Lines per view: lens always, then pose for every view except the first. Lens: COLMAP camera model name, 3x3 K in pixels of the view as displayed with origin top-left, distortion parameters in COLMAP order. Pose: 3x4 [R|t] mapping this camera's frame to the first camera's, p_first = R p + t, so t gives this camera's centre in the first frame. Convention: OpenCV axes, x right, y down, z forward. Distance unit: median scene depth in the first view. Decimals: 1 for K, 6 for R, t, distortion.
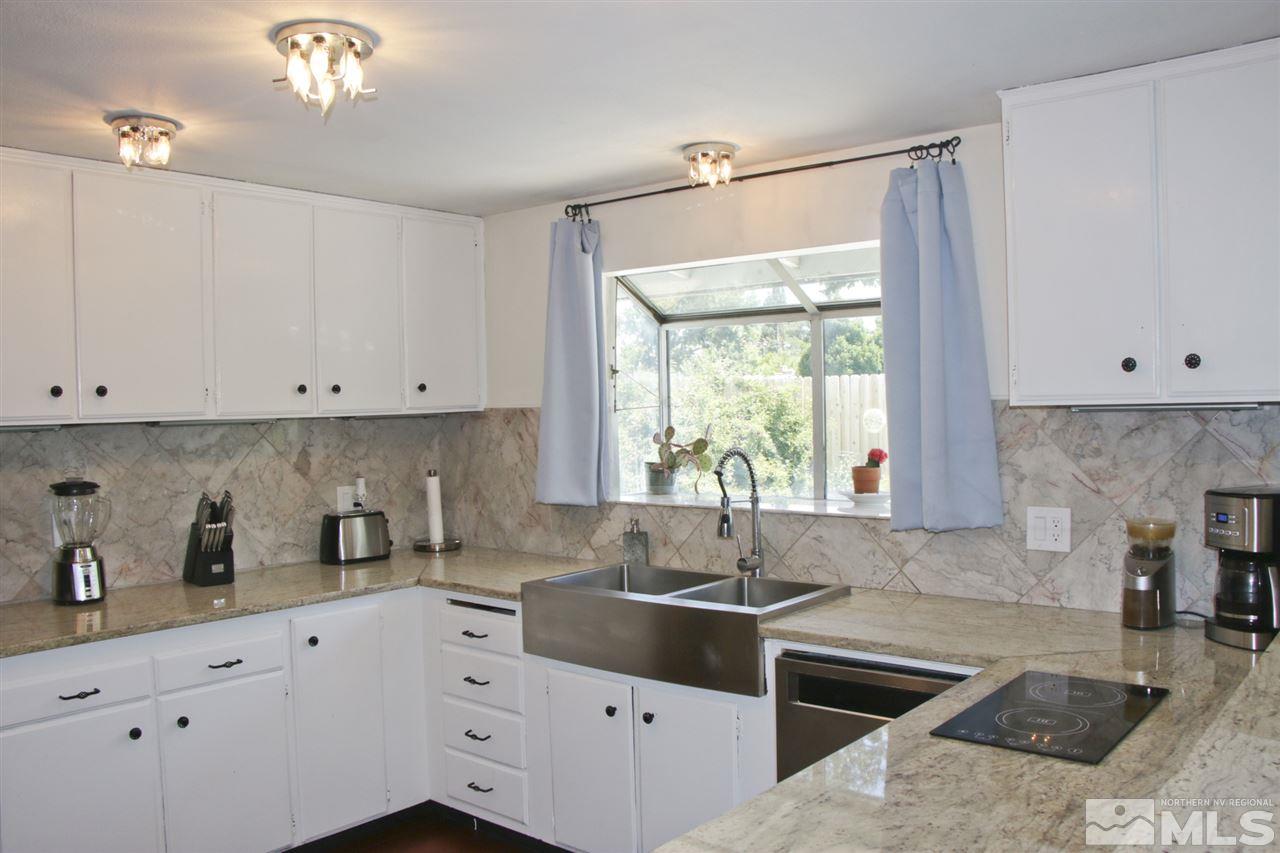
lens RADIAL K [[1071.5, 0, 640.6], [0, 1071.5, 443.9], [0, 0, 1]] dist [-0.167583, 0.166063]
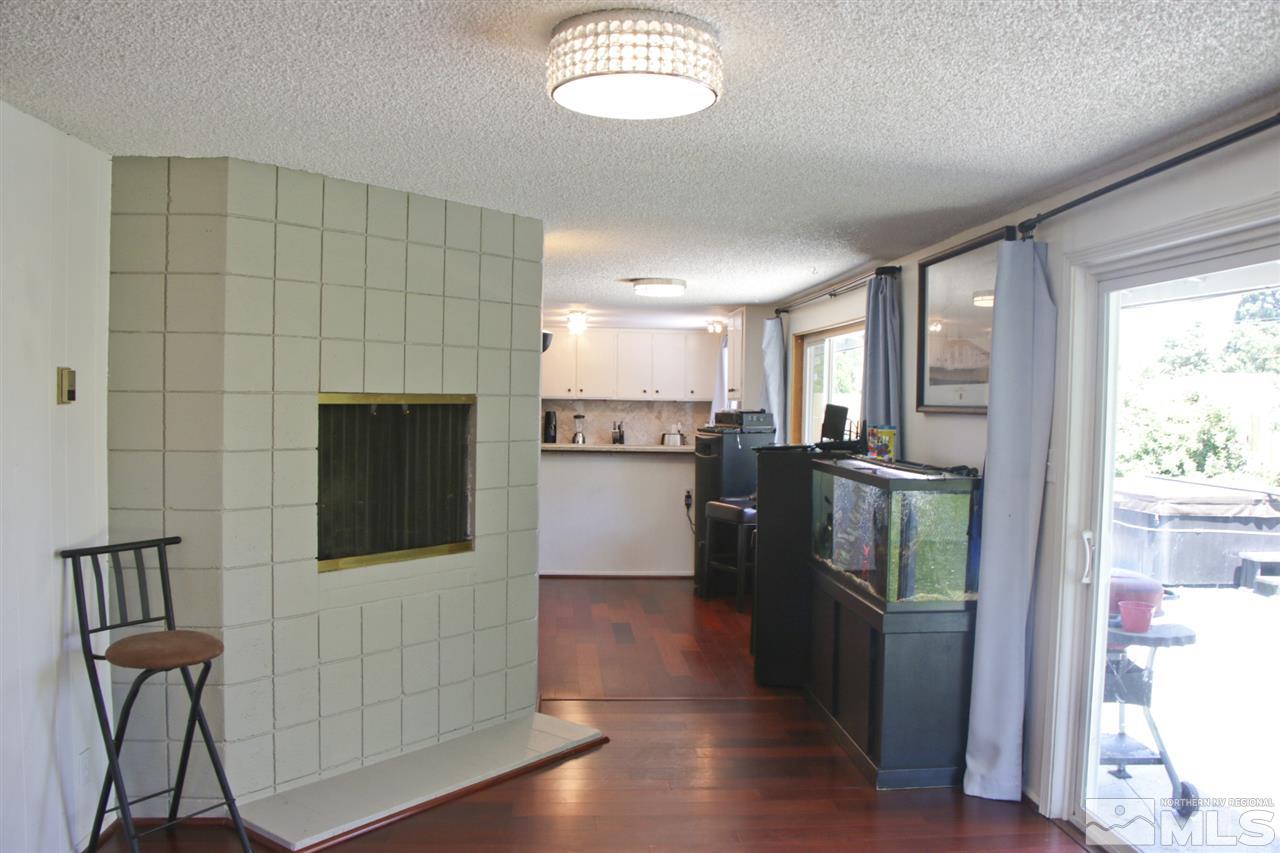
lens RADIAL K [[1071.5, 0, 640.6], [0, 1071.5, 443.9], [0, 0, 1]] dist [-0.167583, 0.166063]
pose [[0.690825, 0.058695, -0.720636, 2.013466], [-0.057267, 0.998010, 0.026388, 0.022736], [0.720750, 0.023039, 0.692812, -1.250363]]
